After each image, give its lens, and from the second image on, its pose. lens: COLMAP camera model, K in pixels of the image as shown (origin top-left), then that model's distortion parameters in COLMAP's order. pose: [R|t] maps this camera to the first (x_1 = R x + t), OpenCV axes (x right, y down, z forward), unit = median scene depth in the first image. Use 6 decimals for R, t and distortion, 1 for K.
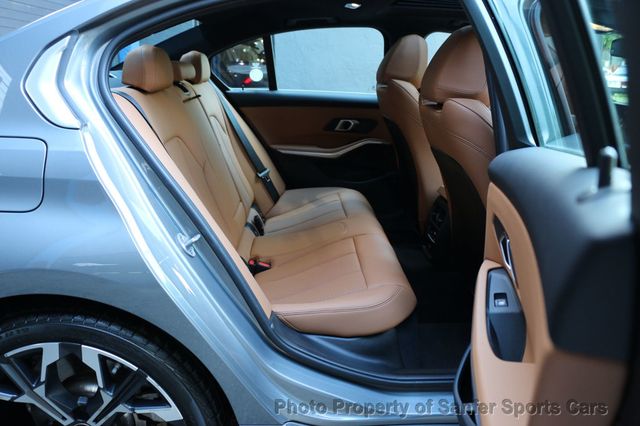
lens RADIAL K [[519.9, 0, 320.0], [0, 519.9, 213.0], [0, 0, 1]] dist [-0.181863, 0.161466]
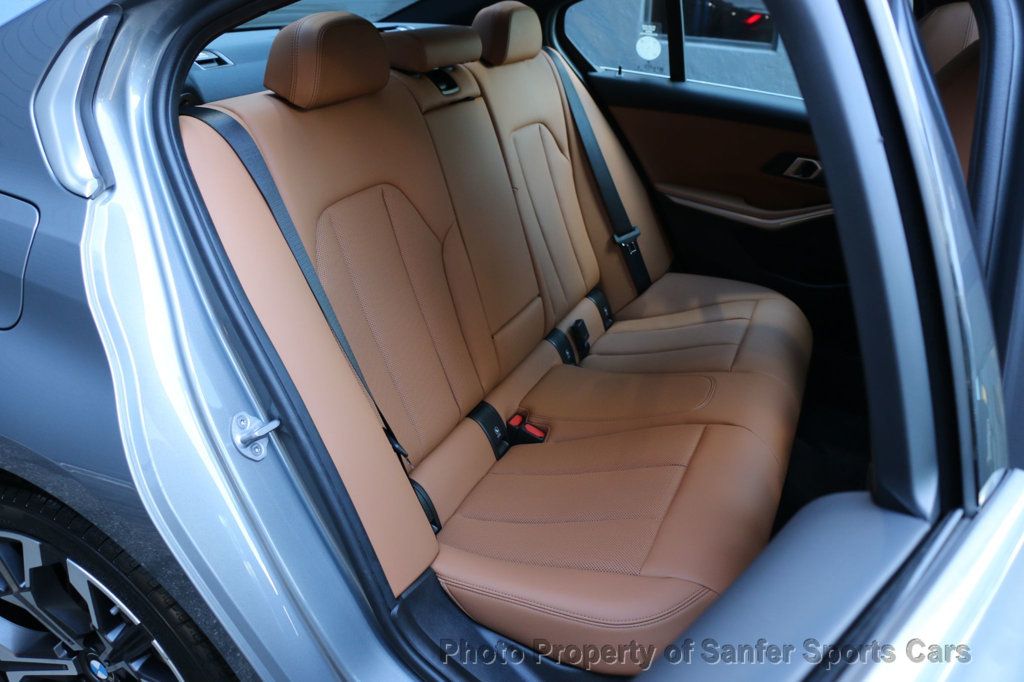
lens RADIAL K [[831.9, 0, 512.0], [0, 831.9, 341.0], [0, 0, 1]] dist [-0.181863, 0.161466]
pose [[0.898317, 0.224153, -0.377865, 0.135655], [-0.165030, 0.969233, 0.182624, -0.111087], [0.407175, -0.101695, 0.907671, 0.164465]]
